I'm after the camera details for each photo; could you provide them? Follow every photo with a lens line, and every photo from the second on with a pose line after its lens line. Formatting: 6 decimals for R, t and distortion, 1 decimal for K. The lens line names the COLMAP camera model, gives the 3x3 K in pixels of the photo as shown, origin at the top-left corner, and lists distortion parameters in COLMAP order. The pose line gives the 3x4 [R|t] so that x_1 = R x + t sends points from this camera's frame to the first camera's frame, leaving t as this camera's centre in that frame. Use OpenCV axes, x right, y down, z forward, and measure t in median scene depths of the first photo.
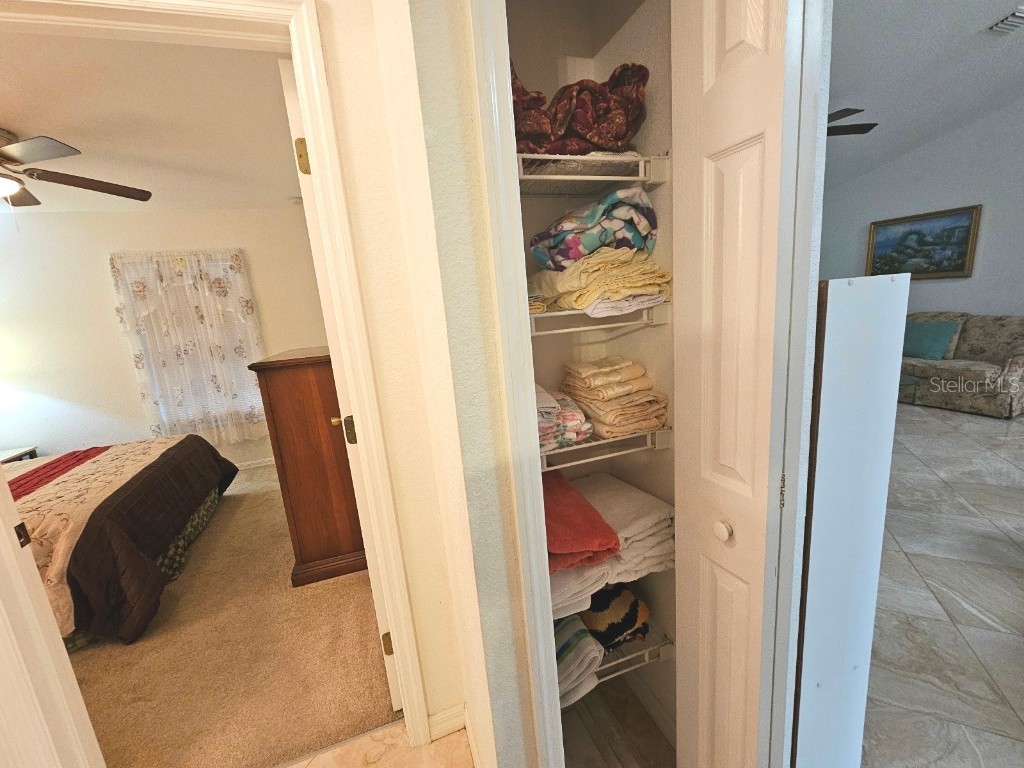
lens RADIAL K [[418.7, 0, 512.2], [0, 418.7, 392.9], [0, 0, 1]] dist [0.000043, 0.000166]
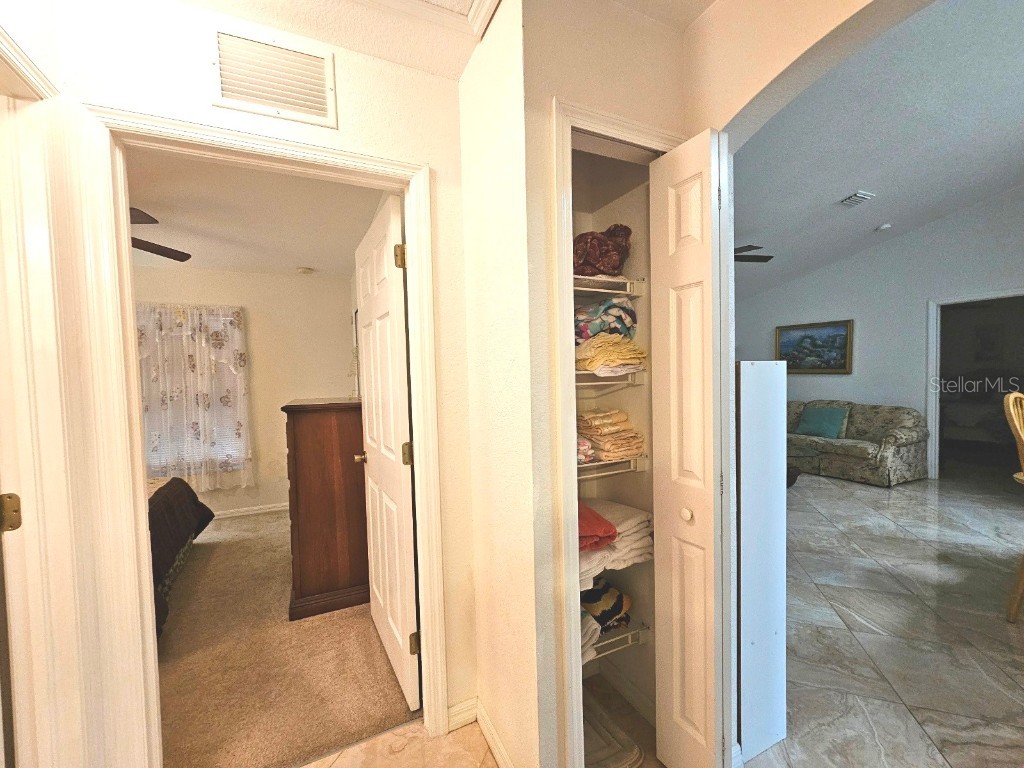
lens RADIAL K [[418.7, 0, 513.0], [0, 418.7, 393.6], [0, 0, 1]] dist [0.000043, 0.000166]
pose [[0.991268, 0.055355, 0.119681, -0.153353], [-0.034228, 0.984525, -0.171872, 0.079075], [-0.127343, 0.166274, 0.977822, -0.225565]]
